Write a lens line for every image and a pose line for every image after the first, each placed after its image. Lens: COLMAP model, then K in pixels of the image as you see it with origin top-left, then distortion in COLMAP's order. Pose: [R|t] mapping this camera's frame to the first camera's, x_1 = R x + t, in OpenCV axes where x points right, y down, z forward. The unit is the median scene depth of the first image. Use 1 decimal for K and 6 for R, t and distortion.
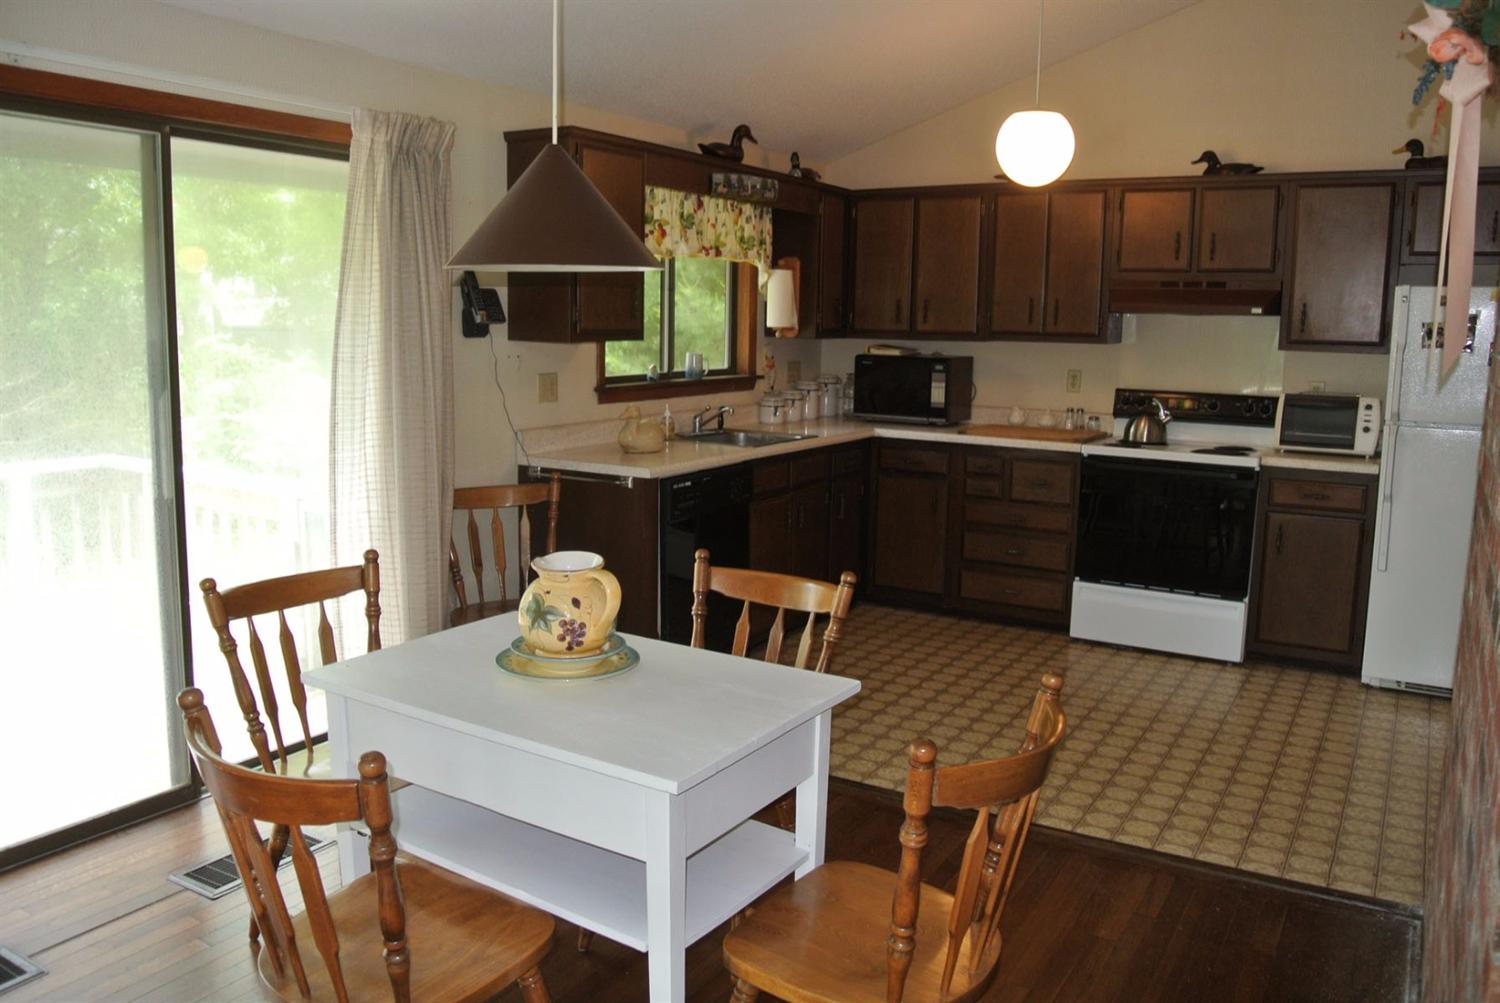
lens RADIAL K [[1167.3, 0, 751.2], [0, 1167.3, 485.8], [0, 0, 1]] dist [-0.098788, 0.059104]
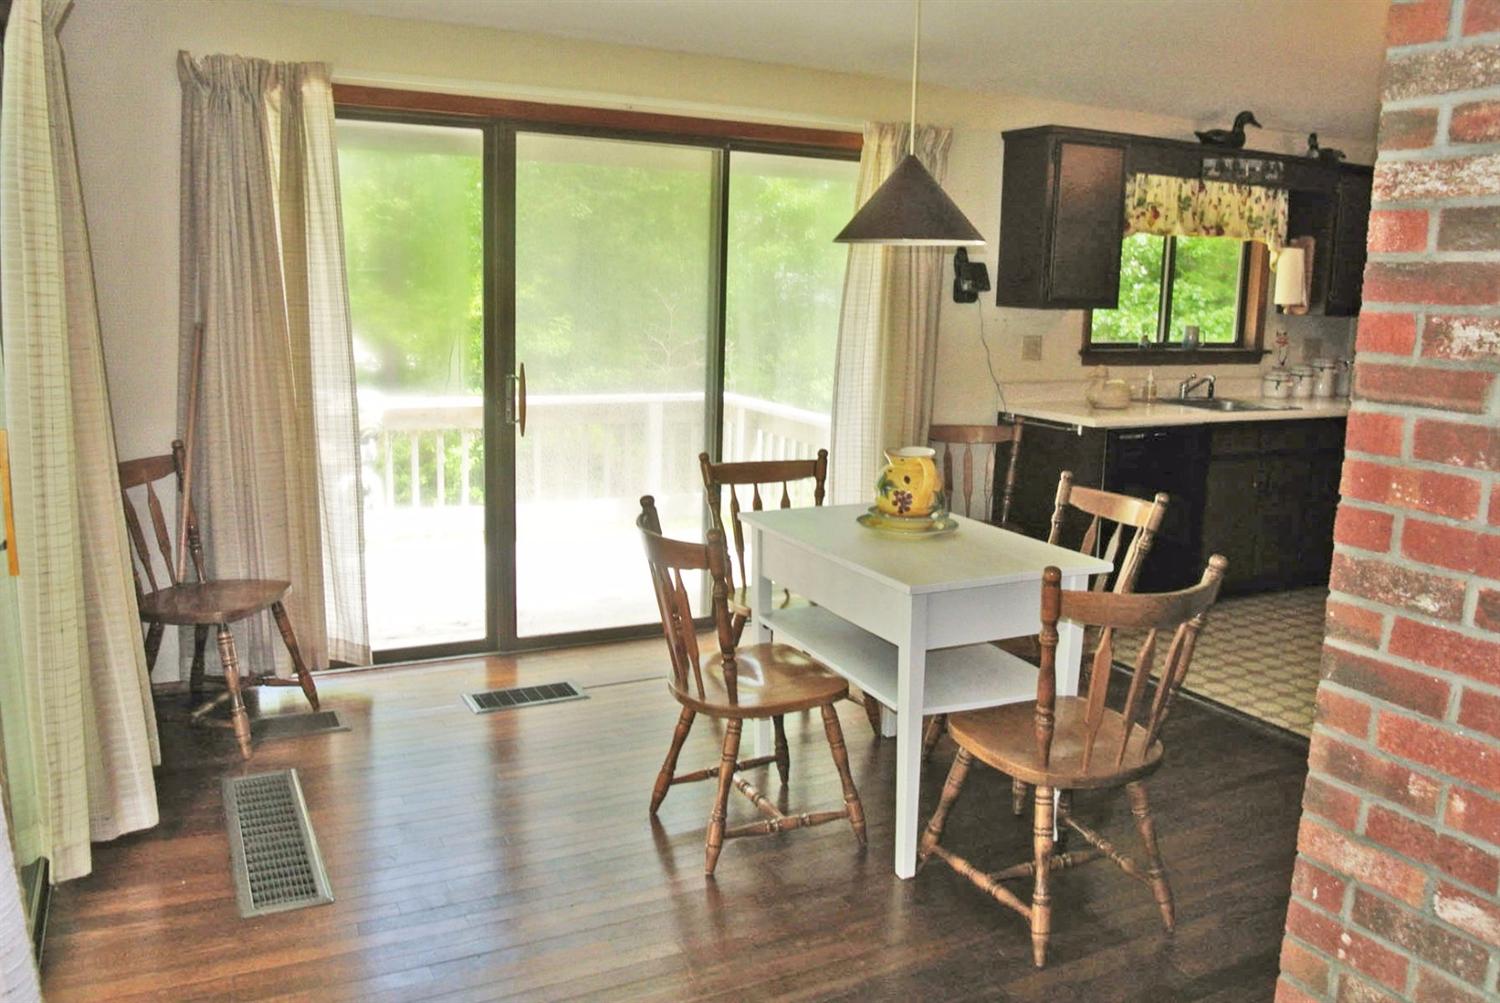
lens RADIAL K [[1167.3, 0, 751.2], [0, 1167.3, 485.8], [0, 0, 1]] dist [-0.098788, 0.059104]
pose [[0.853174, 0.090822, -0.513658, 0.184107], [-0.083432, 0.995808, 0.037494, 0.031517], [0.514910, 0.010866, 0.857175, -0.136383]]
